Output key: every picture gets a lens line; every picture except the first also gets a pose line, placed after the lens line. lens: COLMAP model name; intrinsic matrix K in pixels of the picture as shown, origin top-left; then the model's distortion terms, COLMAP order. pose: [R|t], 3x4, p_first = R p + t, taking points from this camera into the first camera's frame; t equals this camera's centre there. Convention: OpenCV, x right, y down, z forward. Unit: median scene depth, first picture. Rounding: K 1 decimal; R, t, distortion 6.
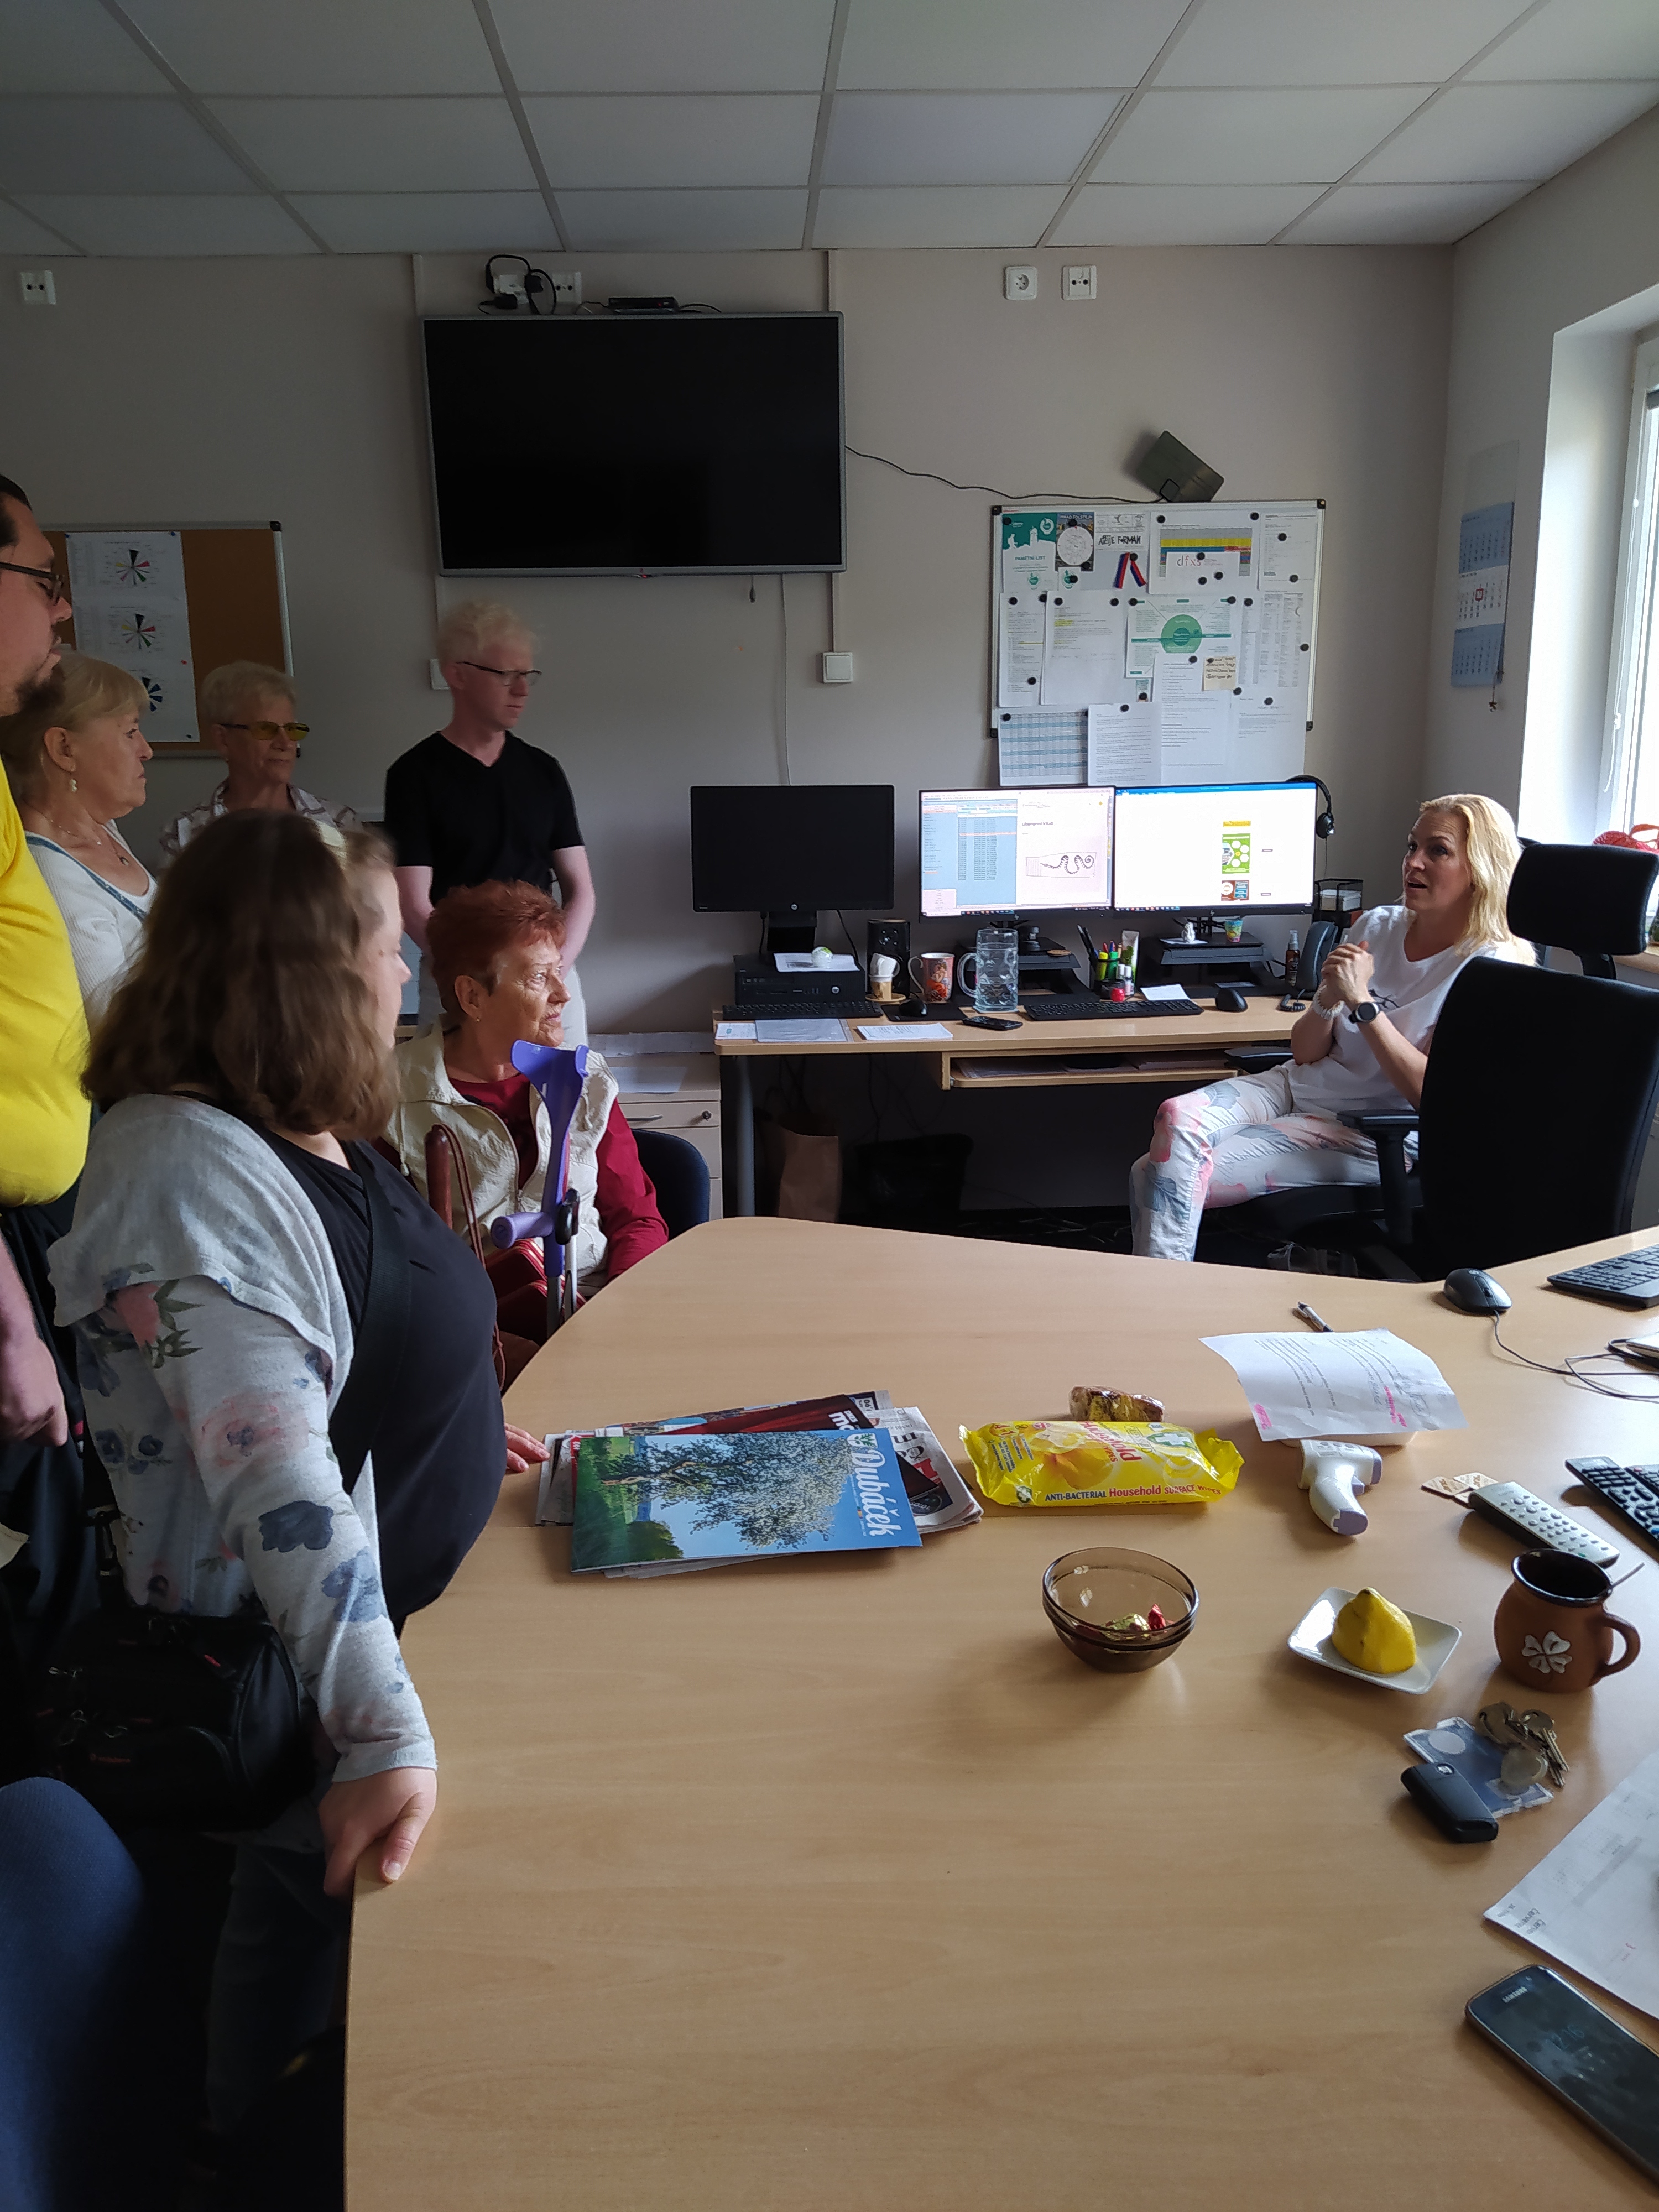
lens RADIAL K [[1617.3, 0, 829.5], [0, 1617.3, 1106.0], [0, 0, 1]] dist [0.123118, -0.171510]
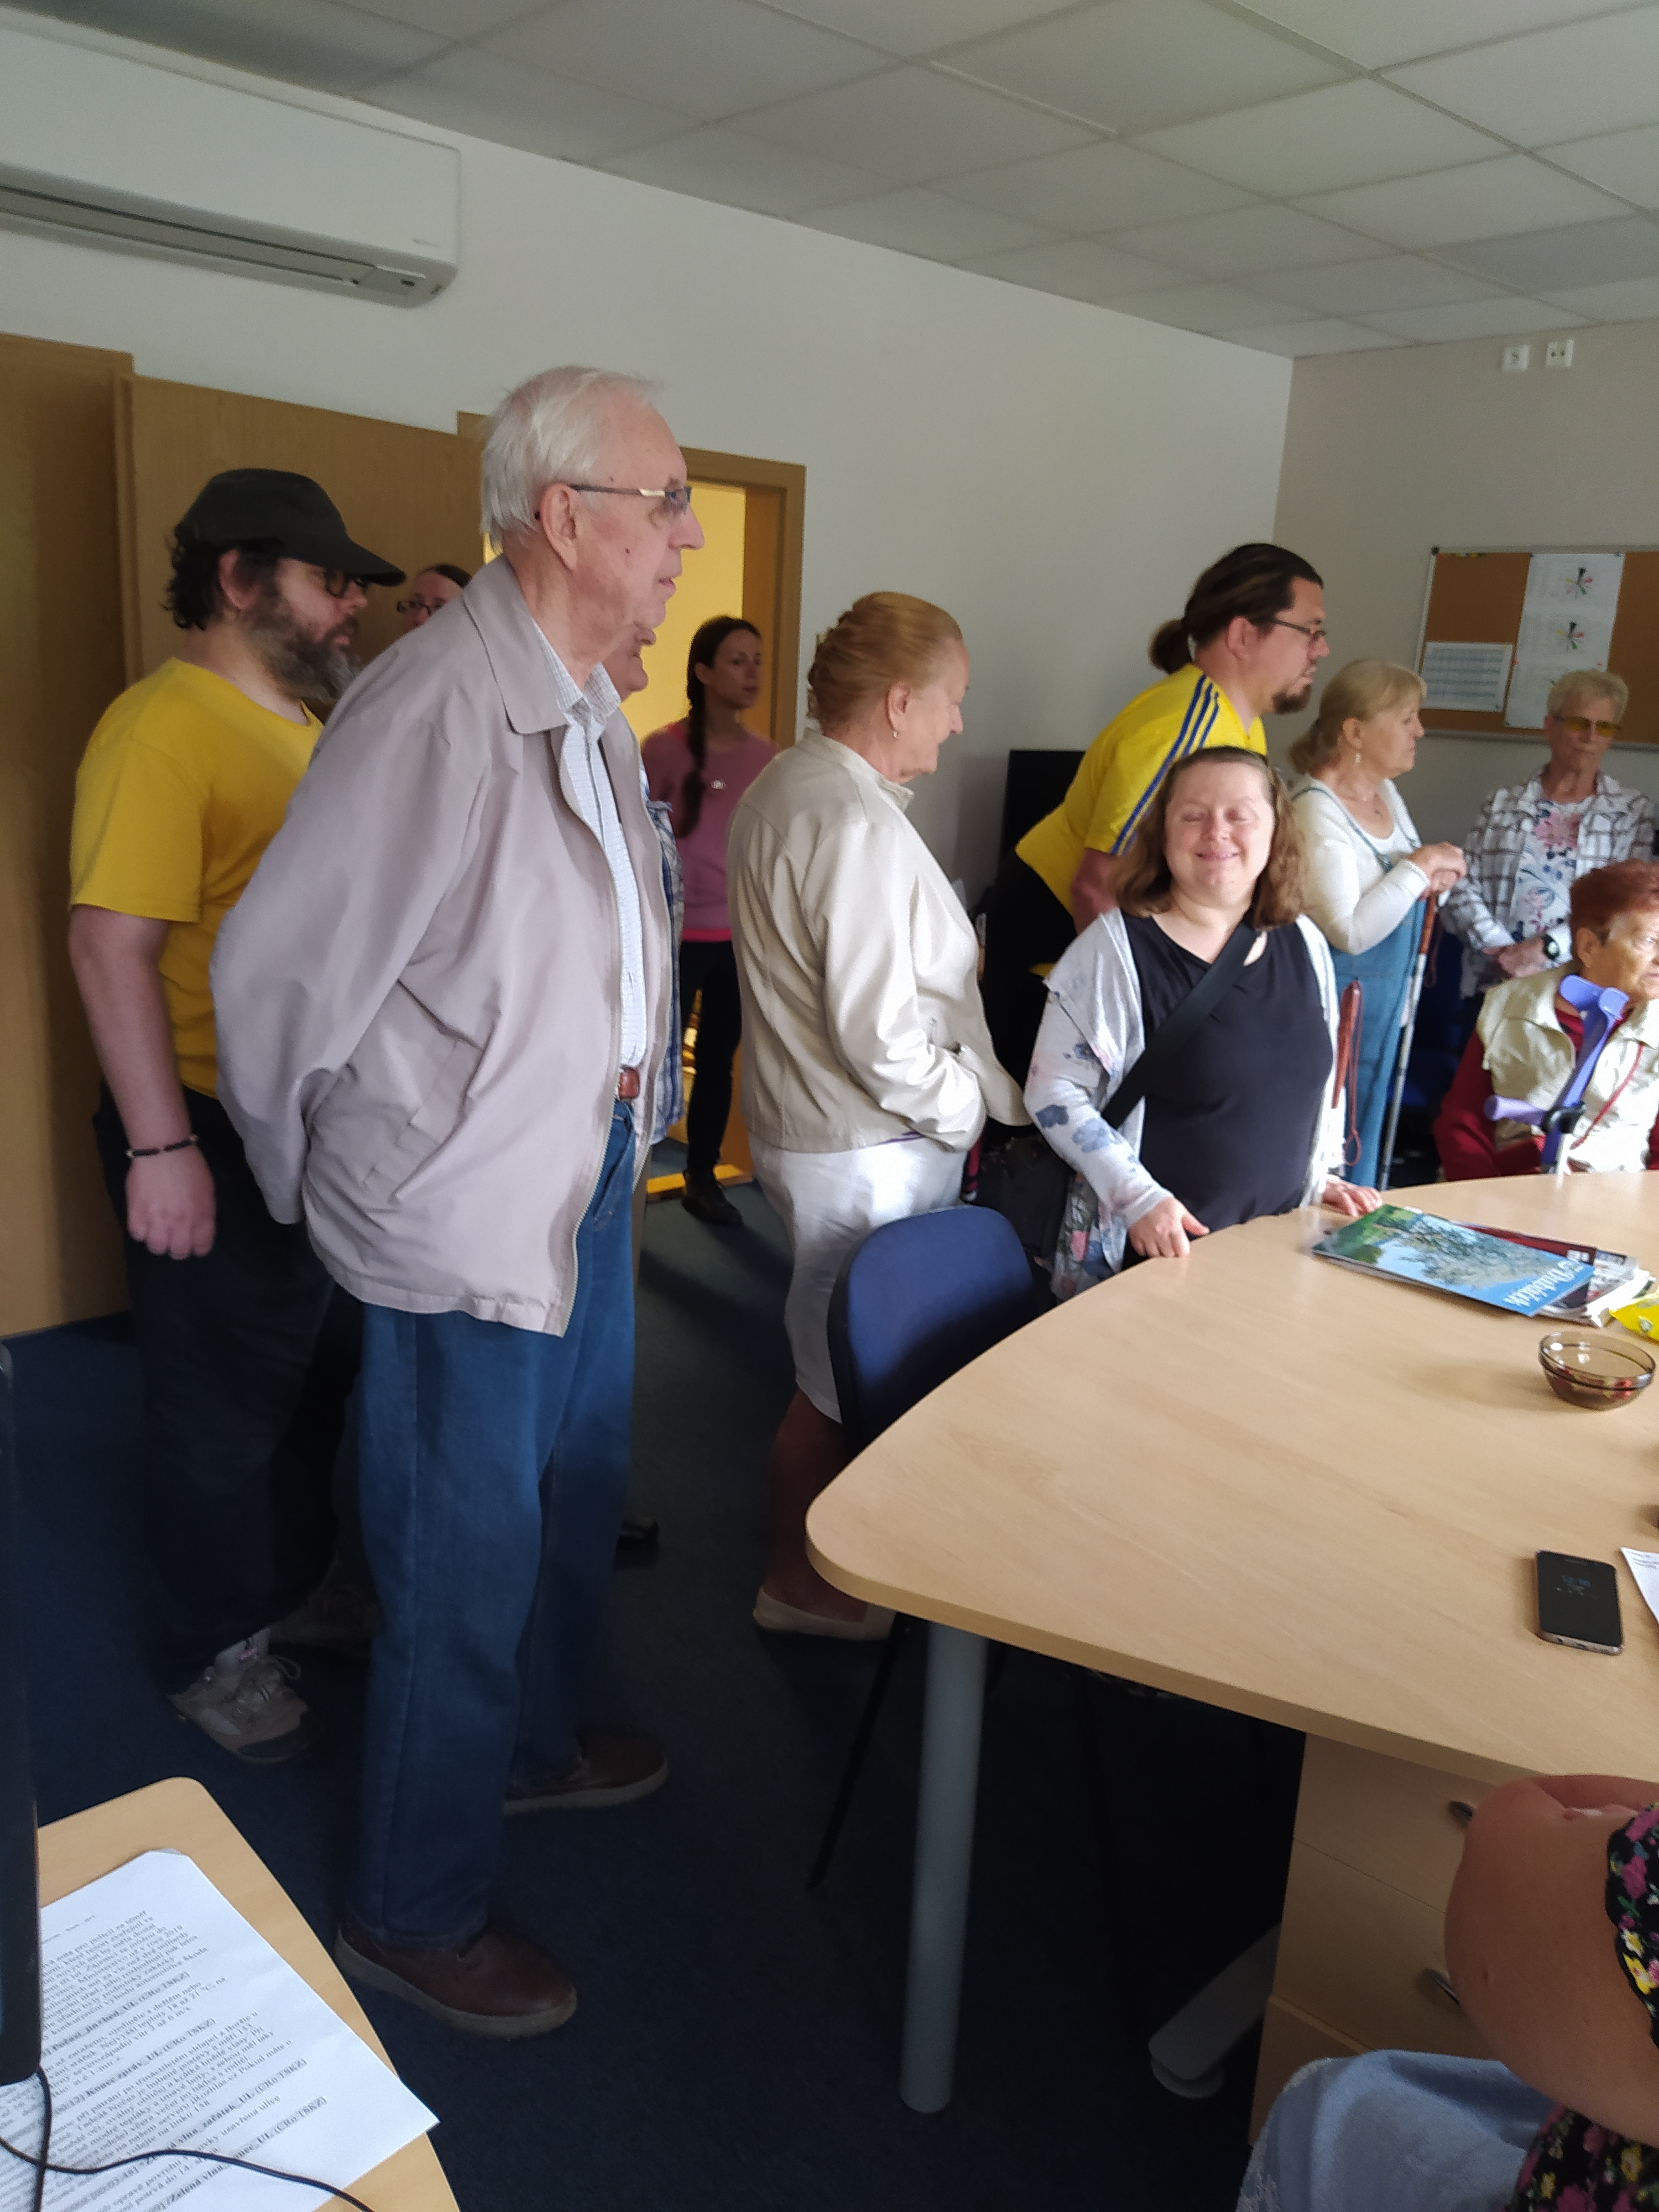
lens RADIAL K [[1617.3, 0, 829.5], [0, 1617.3, 1106.0], [0, 0, 1]] dist [0.123118, -0.171510]
pose [[0.609282, 0.237791, -0.756459, 0.654386], [-0.228172, 0.966204, 0.119946, 0.050825], [0.759416, 0.099522, 0.642948, -0.378426]]
